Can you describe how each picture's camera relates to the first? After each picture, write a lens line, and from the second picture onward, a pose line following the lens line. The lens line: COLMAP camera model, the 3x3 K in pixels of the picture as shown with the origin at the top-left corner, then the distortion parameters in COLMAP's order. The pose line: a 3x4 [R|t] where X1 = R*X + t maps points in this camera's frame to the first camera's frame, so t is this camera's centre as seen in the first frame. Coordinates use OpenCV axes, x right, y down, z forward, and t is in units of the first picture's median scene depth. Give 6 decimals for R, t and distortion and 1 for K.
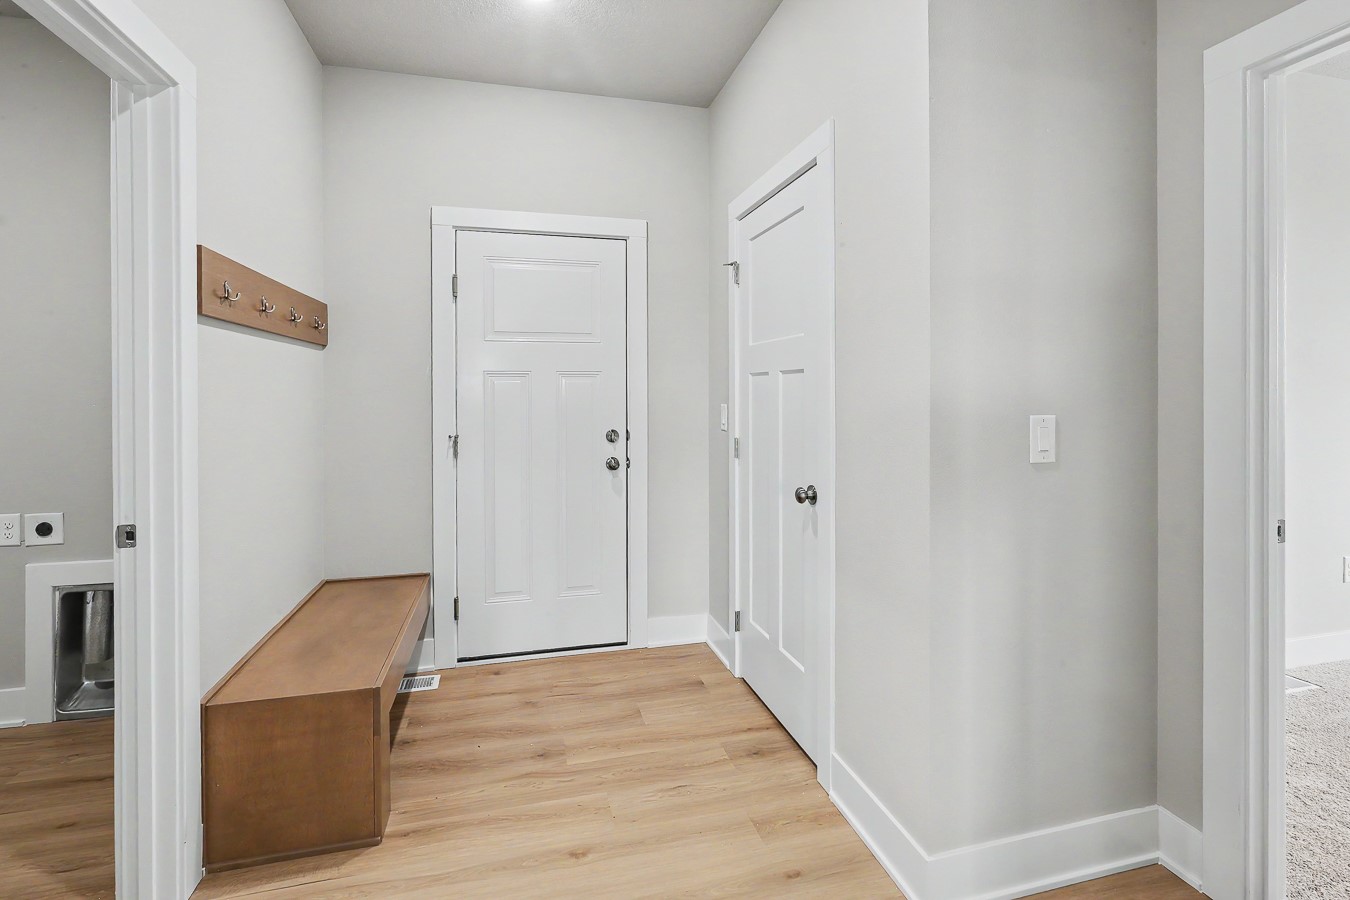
lens RADIAL K [[623.4, 0, 676.0], [0, 623.4, 402.5], [0, 0, 1]] dist [-0.004448, -0.000576]
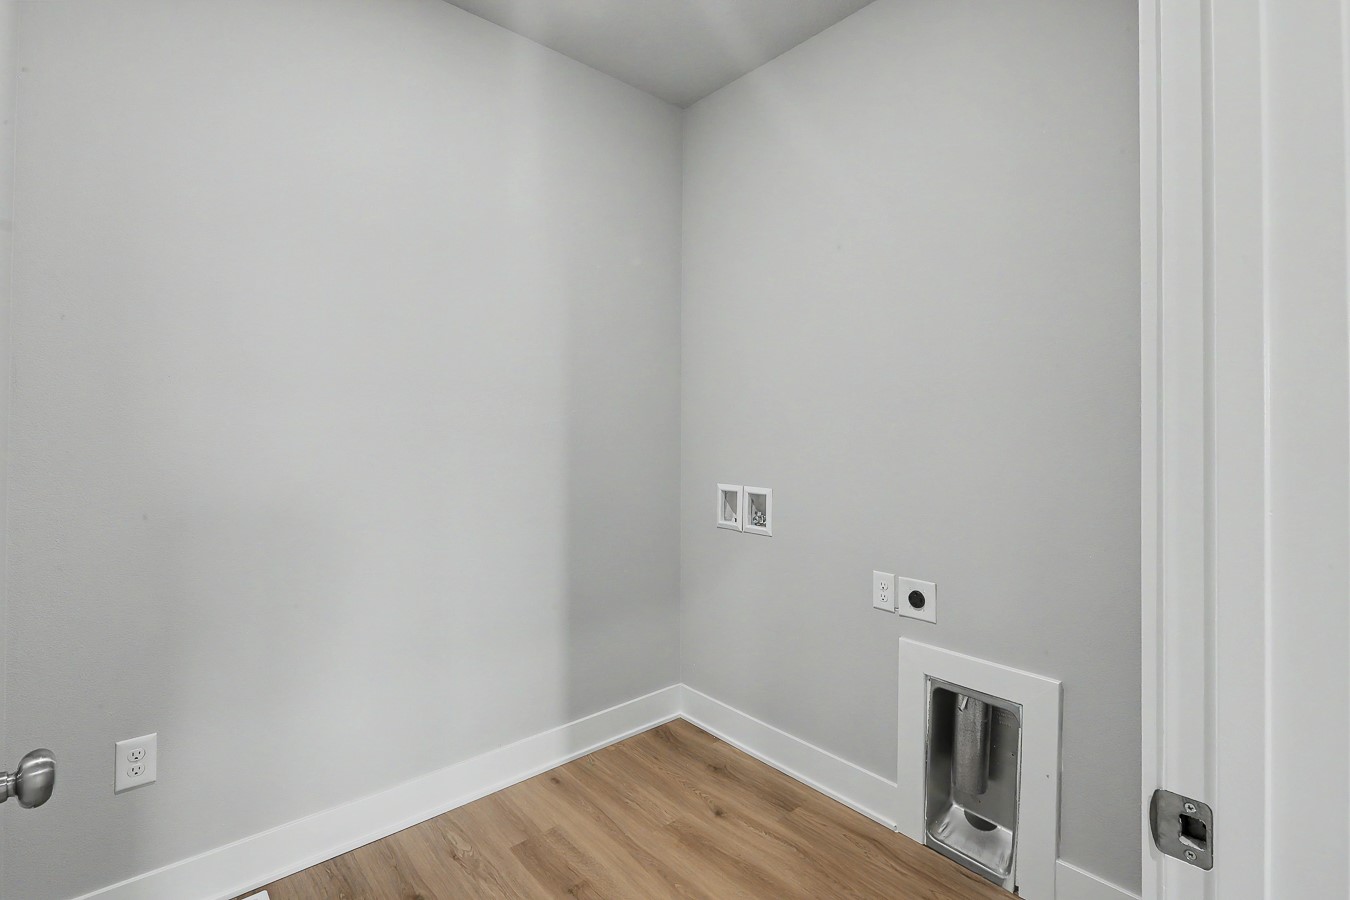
lens RADIAL K [[623.4, 0, 675.9], [0, 623.4, 444.9], [0, 0, 1]] dist [-0.004448, -0.000576]
pose [[0.438329, 0.008798, -0.898771, -0.427077], [-0.006235, 0.999958, 0.006747, -0.002197], [0.898793, 0.002646, 0.438366, 0.358547]]
